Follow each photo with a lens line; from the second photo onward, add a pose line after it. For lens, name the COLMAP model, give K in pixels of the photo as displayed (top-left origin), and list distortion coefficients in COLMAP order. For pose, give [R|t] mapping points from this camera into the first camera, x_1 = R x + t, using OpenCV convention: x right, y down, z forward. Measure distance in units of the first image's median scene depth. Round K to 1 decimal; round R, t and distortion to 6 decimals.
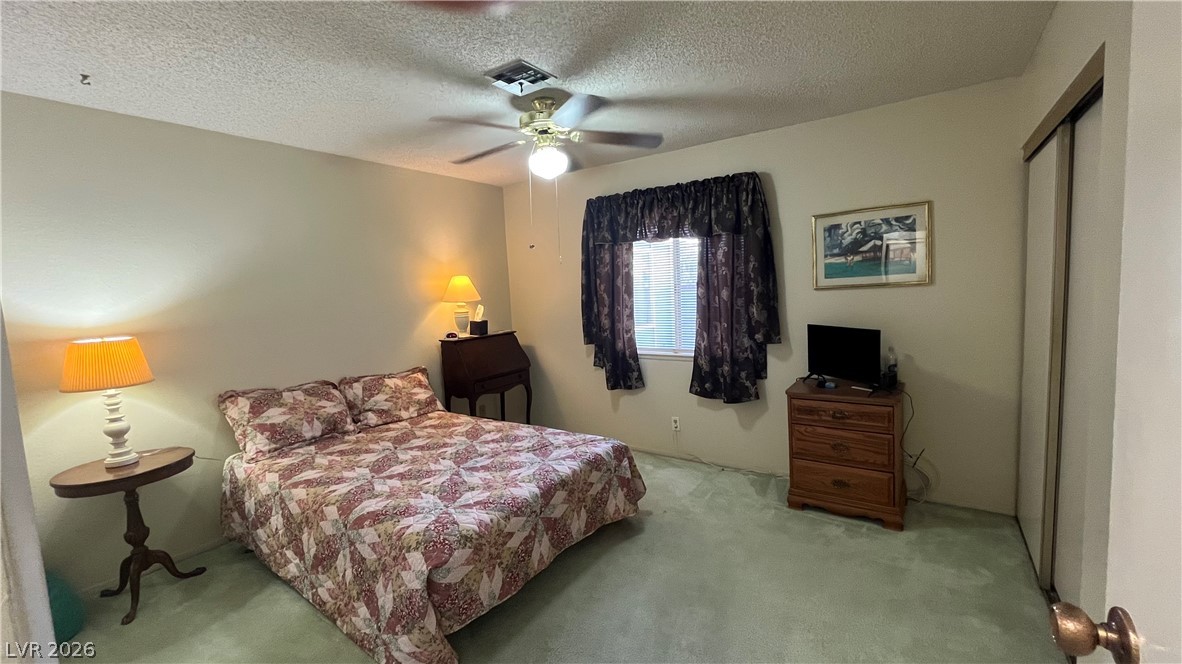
lens RADIAL K [[478.1, 0, 593.9], [0, 478.1, 330.9], [0, 0, 1]] dist [-0.000823, 0.000239]
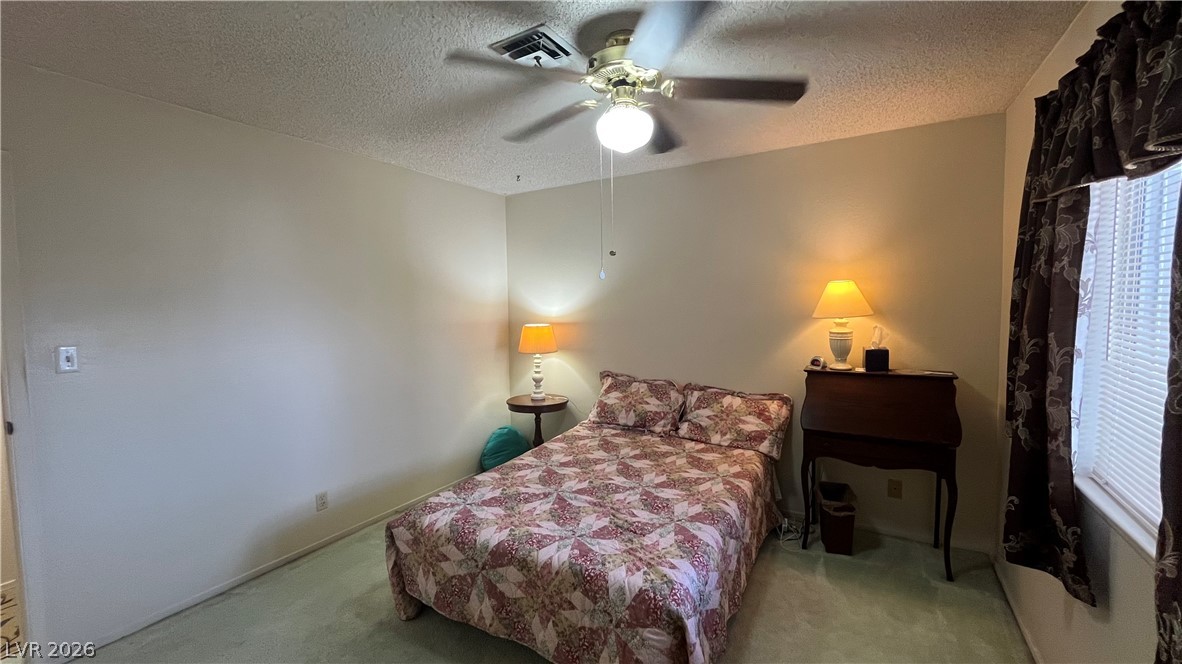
lens RADIAL K [[478.1, 0, 594.2], [0, 478.1, 332.1], [0, 0, 1]] dist [-0.000823, 0.000239]
pose [[0.067968, 0.108714, -0.991747, 0.575600], [-0.078499, 0.991546, 0.103312, -0.123869], [0.994595, 0.070830, 0.075927, 0.876645]]
